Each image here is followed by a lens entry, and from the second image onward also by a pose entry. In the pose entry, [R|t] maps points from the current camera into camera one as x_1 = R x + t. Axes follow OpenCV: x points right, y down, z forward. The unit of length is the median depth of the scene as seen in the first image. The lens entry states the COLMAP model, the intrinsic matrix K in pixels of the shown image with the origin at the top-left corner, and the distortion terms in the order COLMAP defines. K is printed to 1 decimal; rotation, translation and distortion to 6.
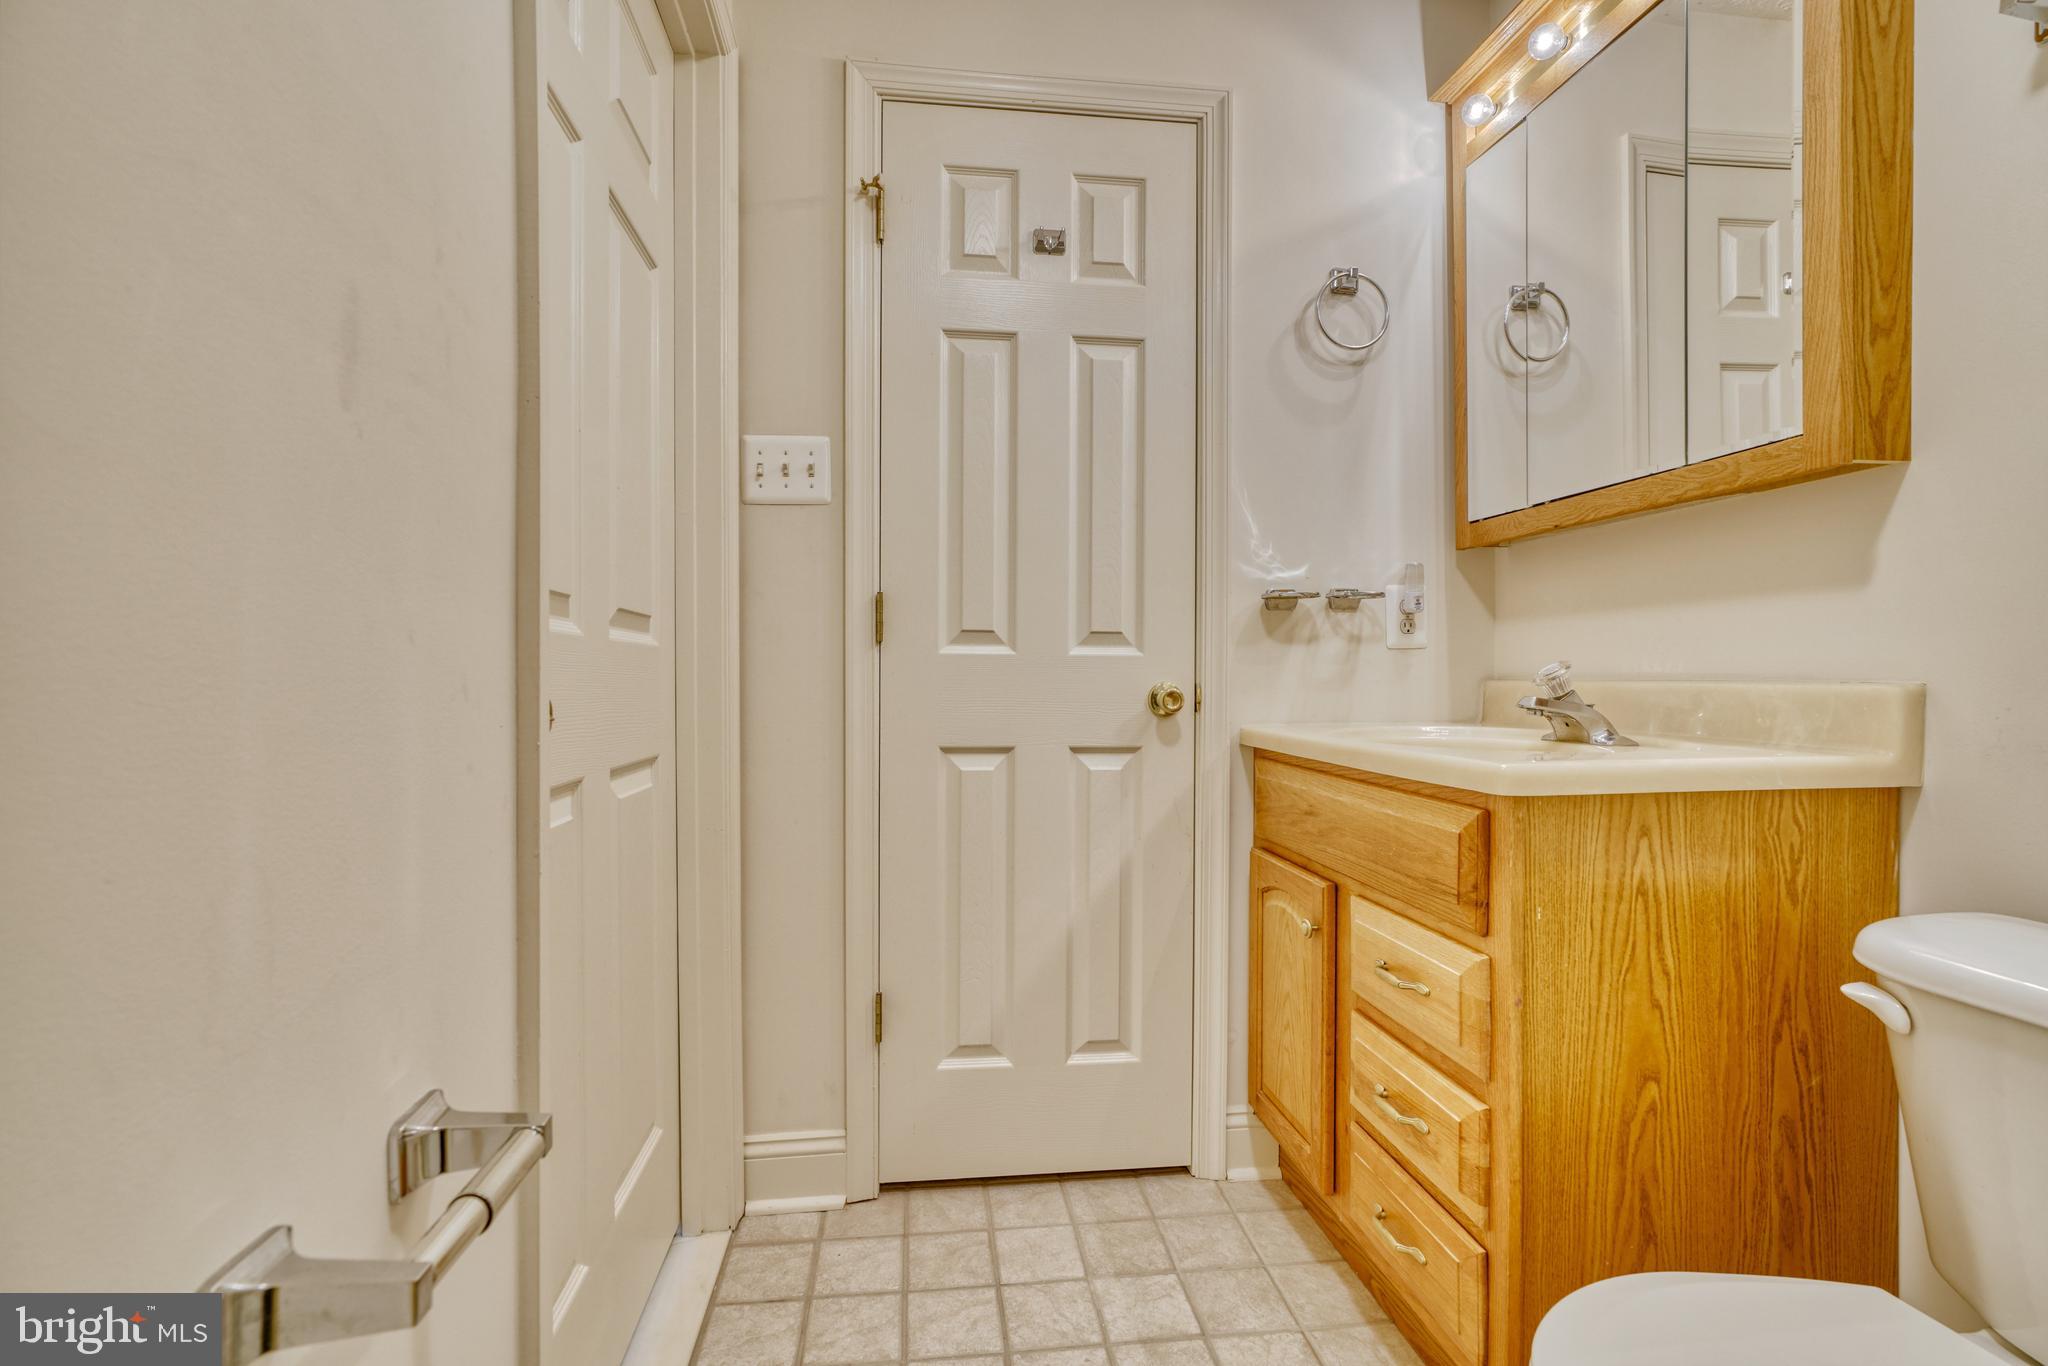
lens RADIAL K [[956.6, 0, 1024.0], [0, 956.6, 683.0], [0, 0, 1]] dist [0.000228, 0.000045]
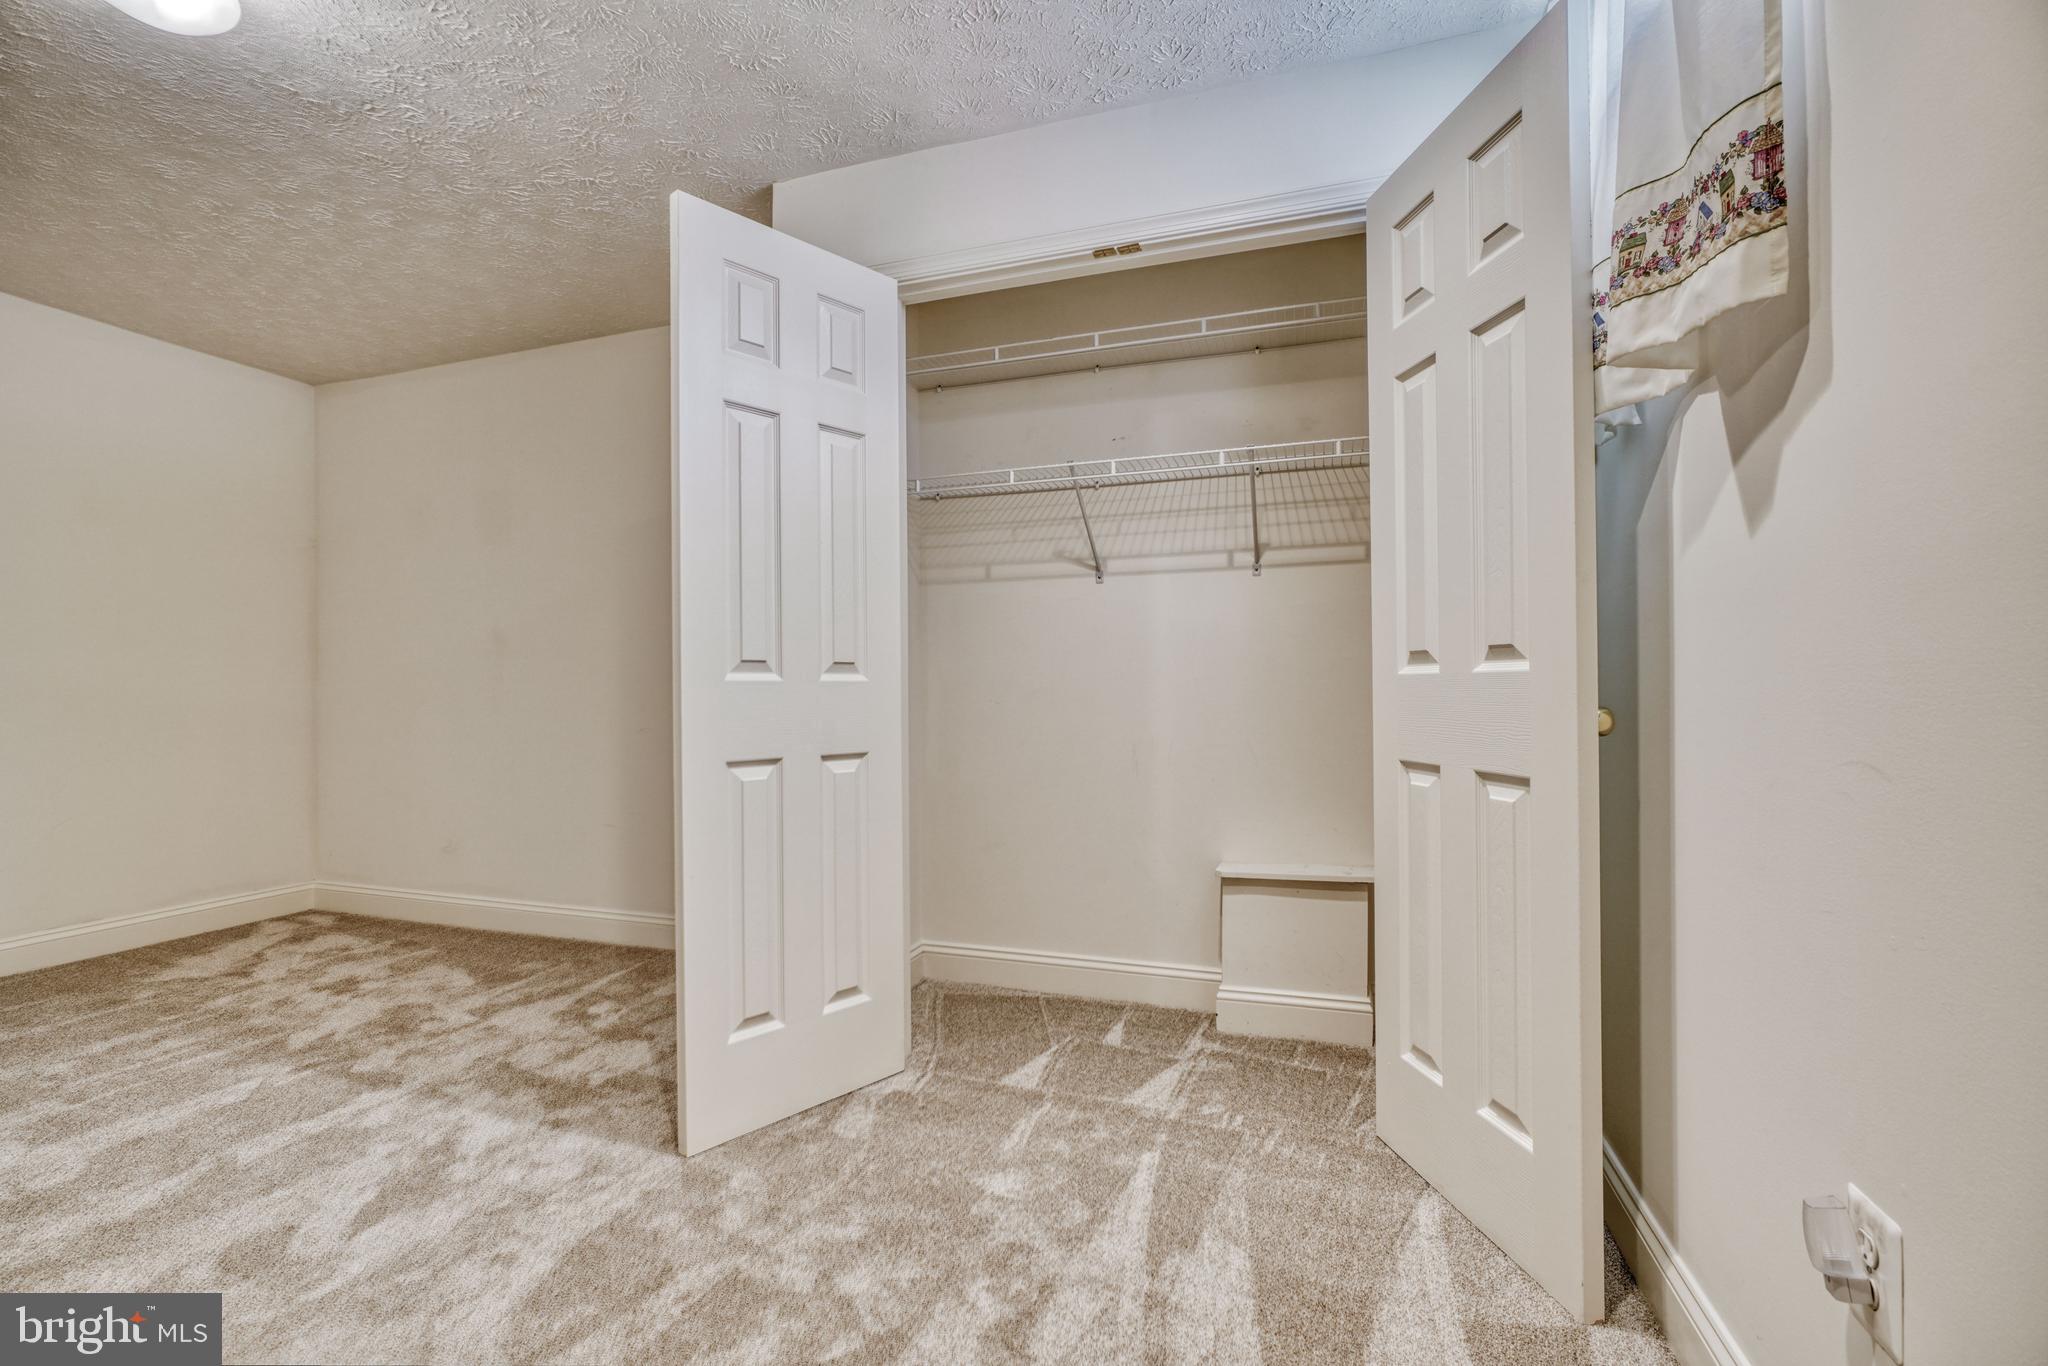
lens RADIAL K [[956.6, 0, 1024.0], [0, 956.6, 683.0], [0, 0, 1]] dist [0.000228, 0.000045]
pose [[0.726217, -0.001865, 0.687463, -0.610889], [0.016618, 0.999752, -0.014843, -0.004062], [-0.687265, 0.022203, 0.726068, -0.076542]]
